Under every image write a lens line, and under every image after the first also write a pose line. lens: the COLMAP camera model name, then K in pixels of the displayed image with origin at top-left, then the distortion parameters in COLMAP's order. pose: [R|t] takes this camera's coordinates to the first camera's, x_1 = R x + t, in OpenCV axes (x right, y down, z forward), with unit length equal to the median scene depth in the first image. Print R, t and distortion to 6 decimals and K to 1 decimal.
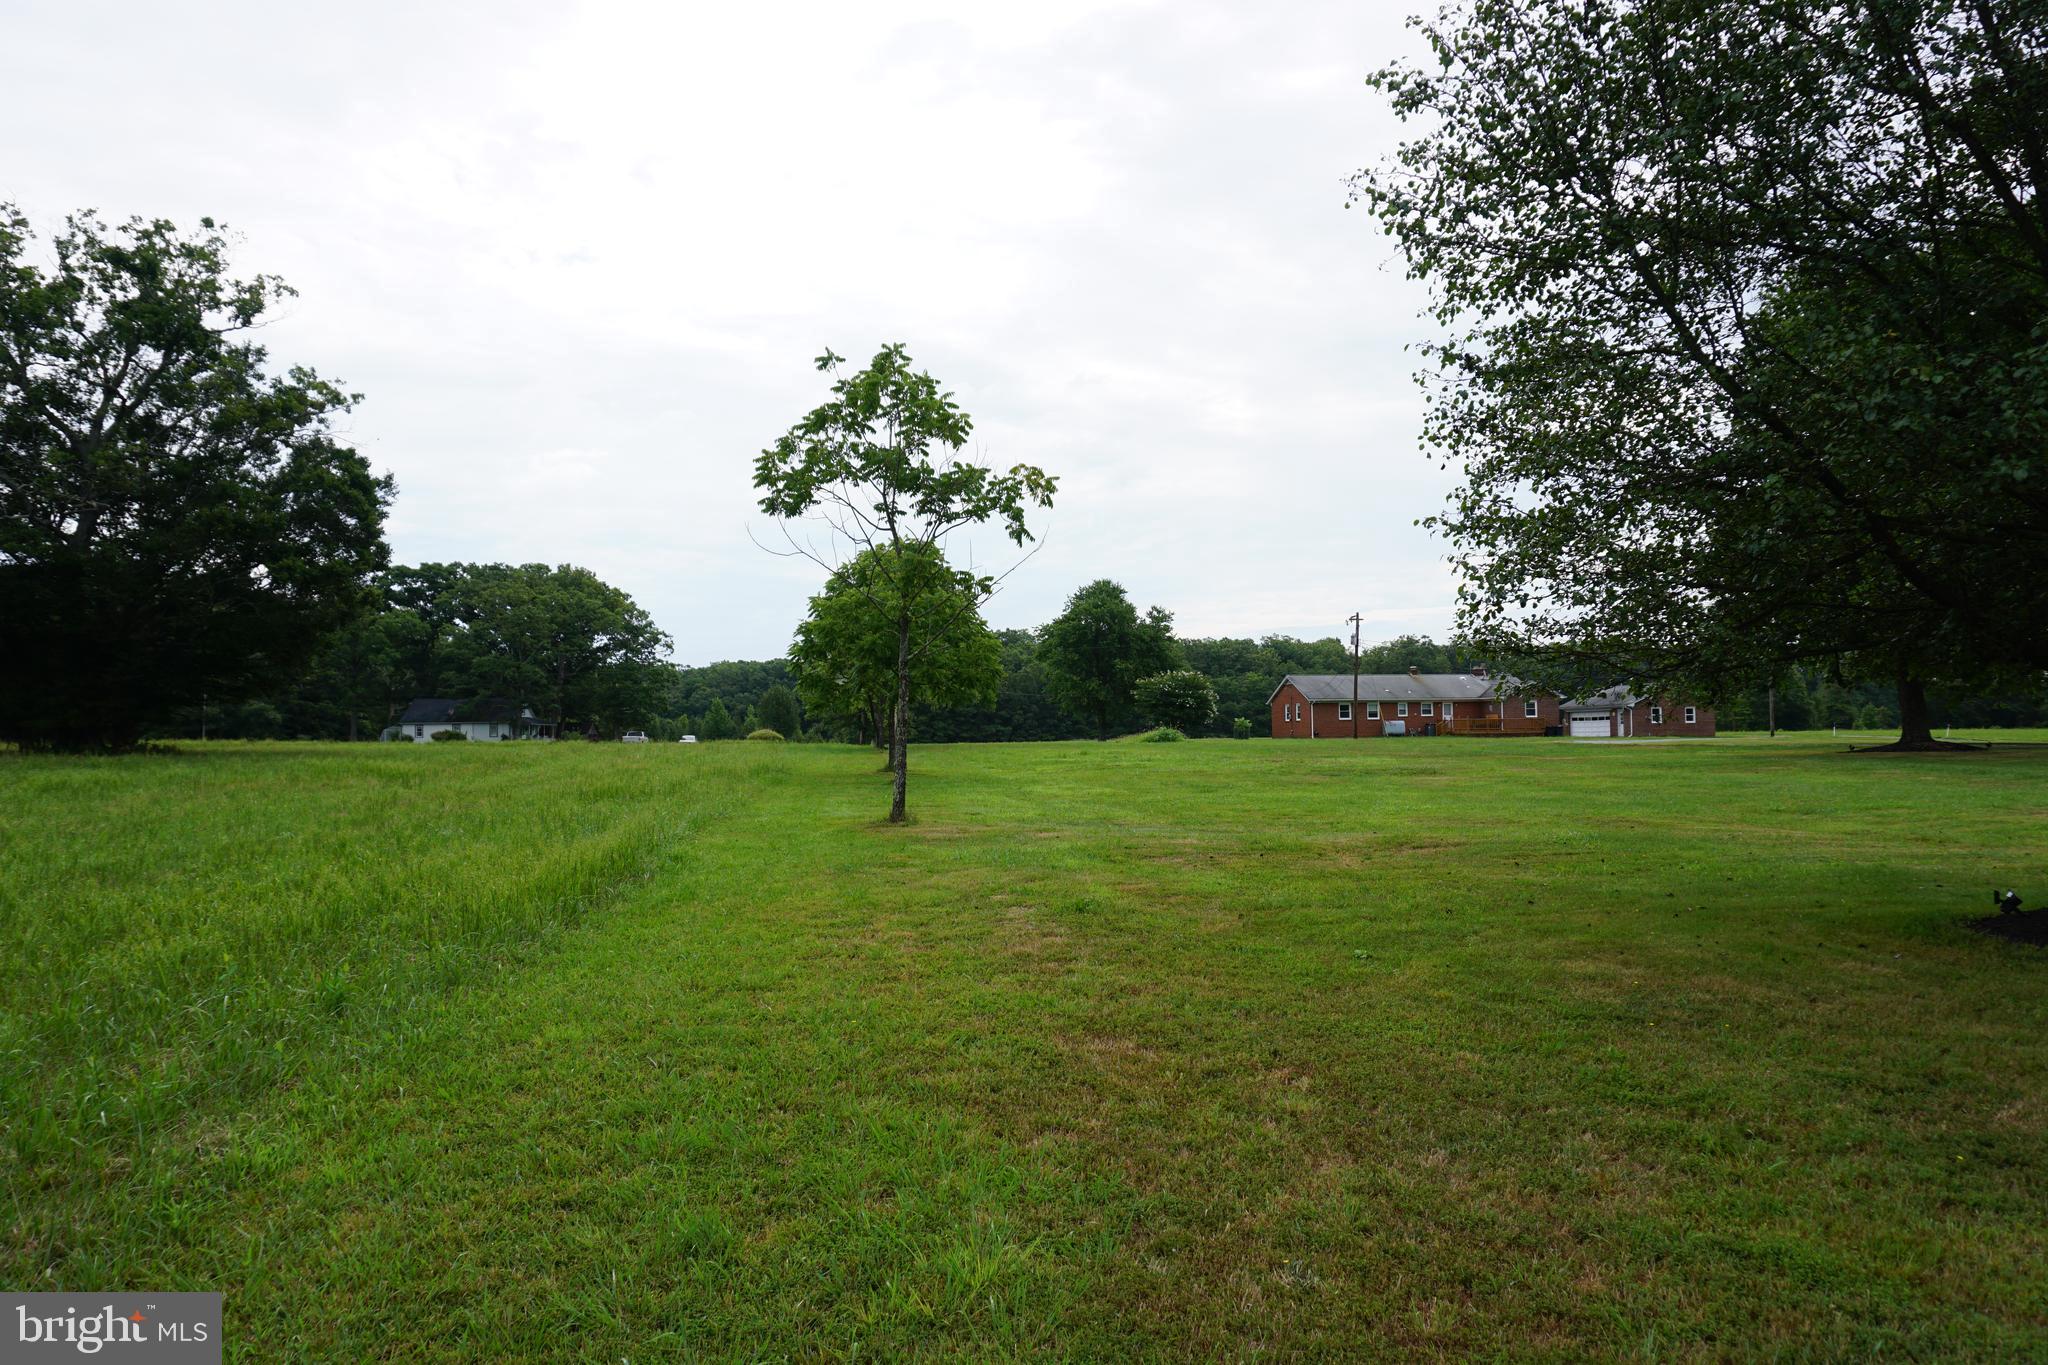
lens RADIAL K [[1435.5, 0, 1014.6], [0, 1435.5, 688.4], [0, 0, 1]] dist [-0.035238, 0.032437]
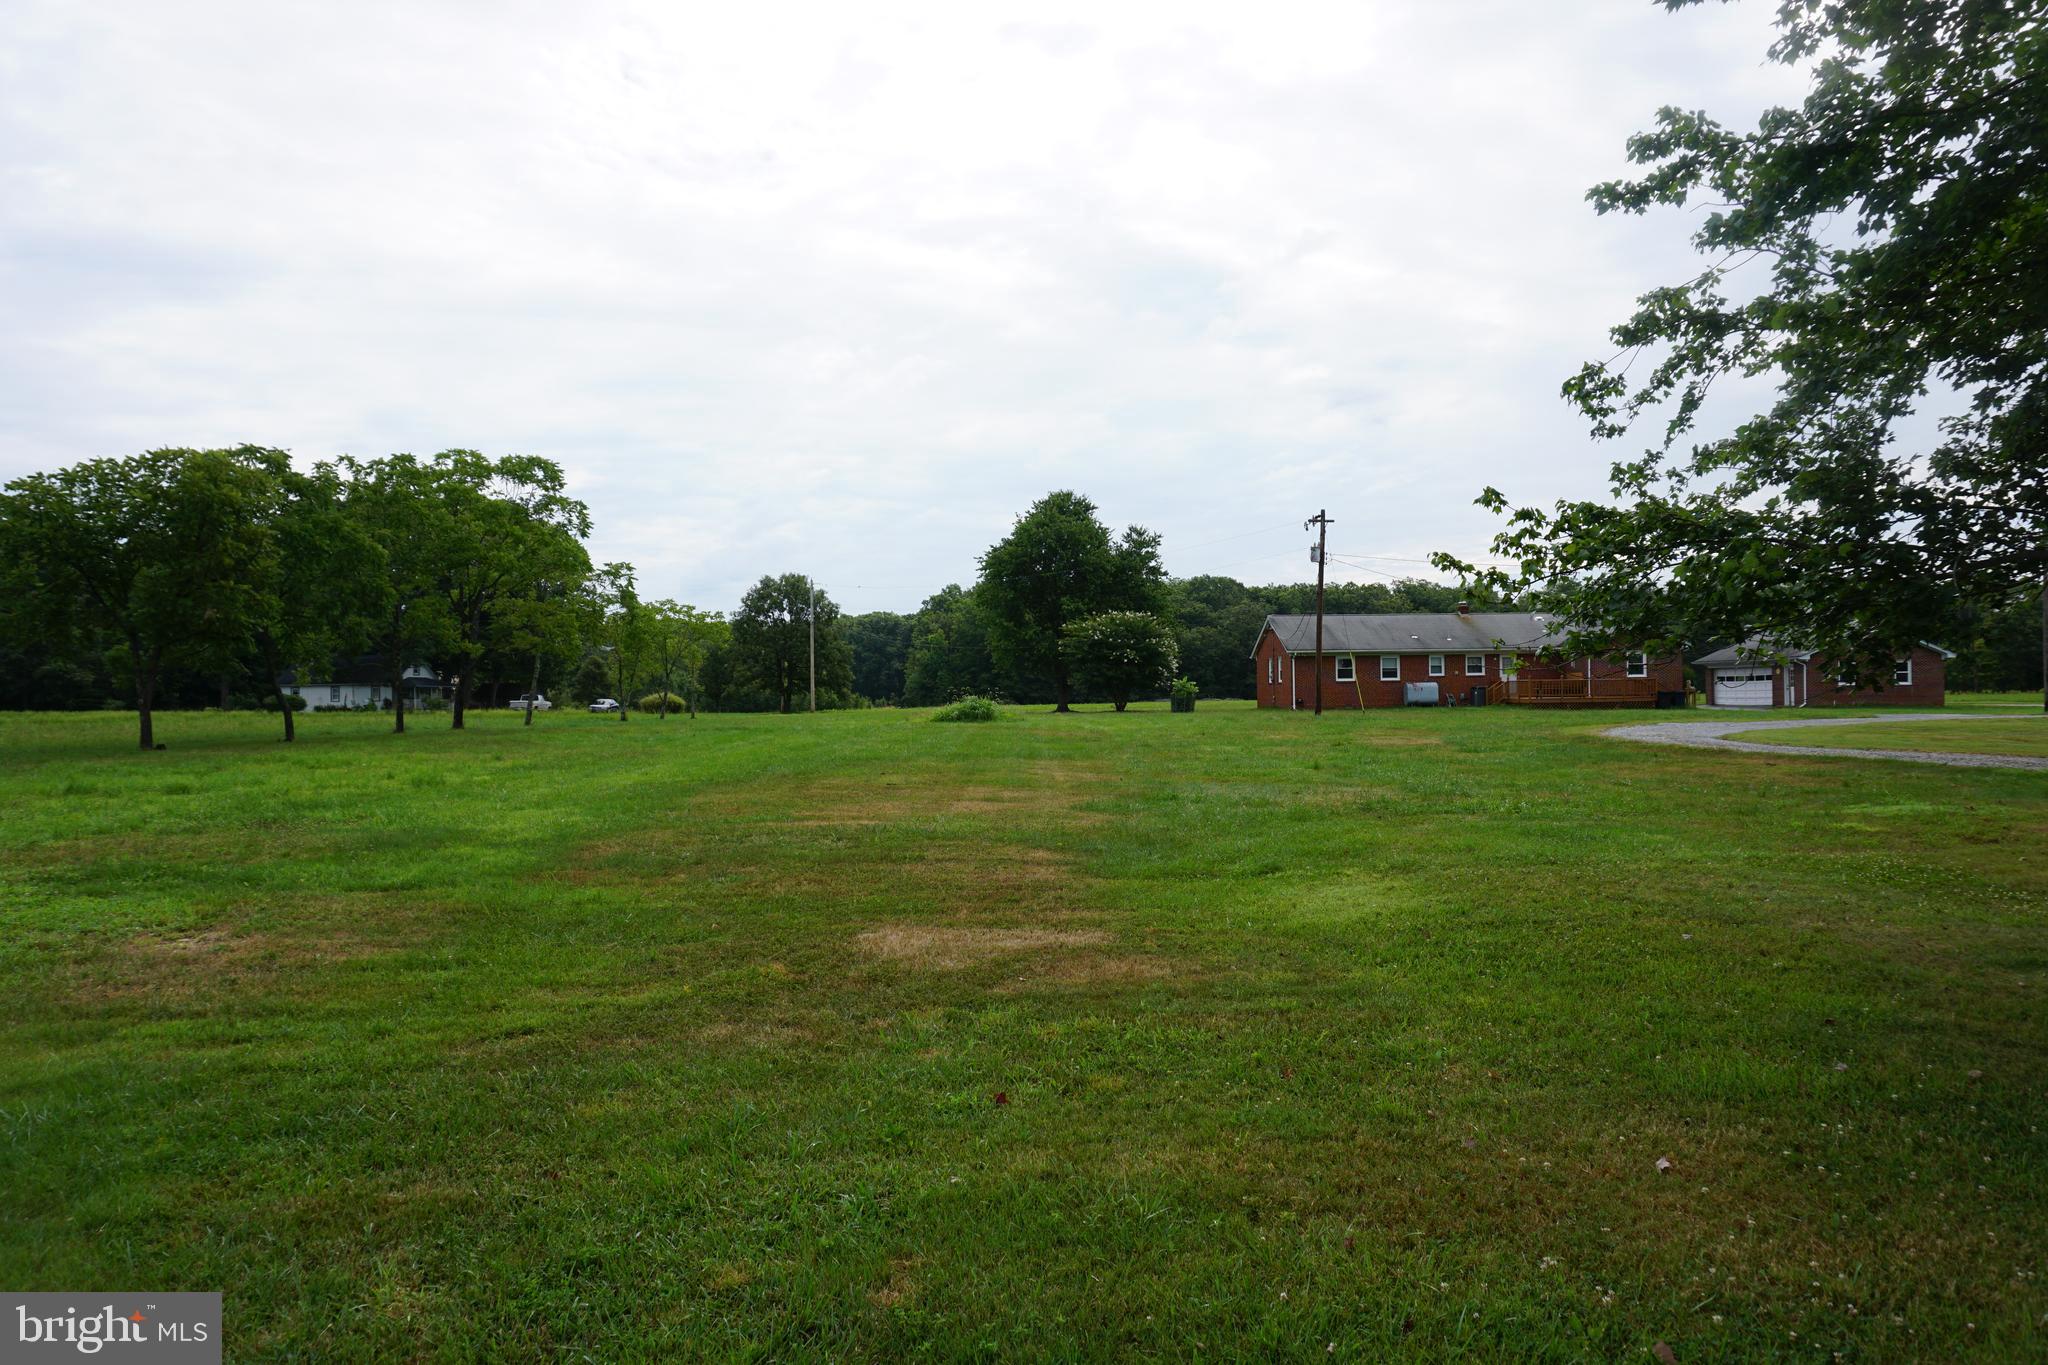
lens RADIAL K [[1435.5, 0, 1034.0], [0, 1435.5, 679.7], [0, 0, 1]] dist [-0.035238, 0.032437]
pose [[0.992730, -0.001624, -0.120353, 0.151656], [0.004602, 0.999690, 0.024476, 0.003612], [0.120276, -0.024852, 0.992429, 0.289594]]
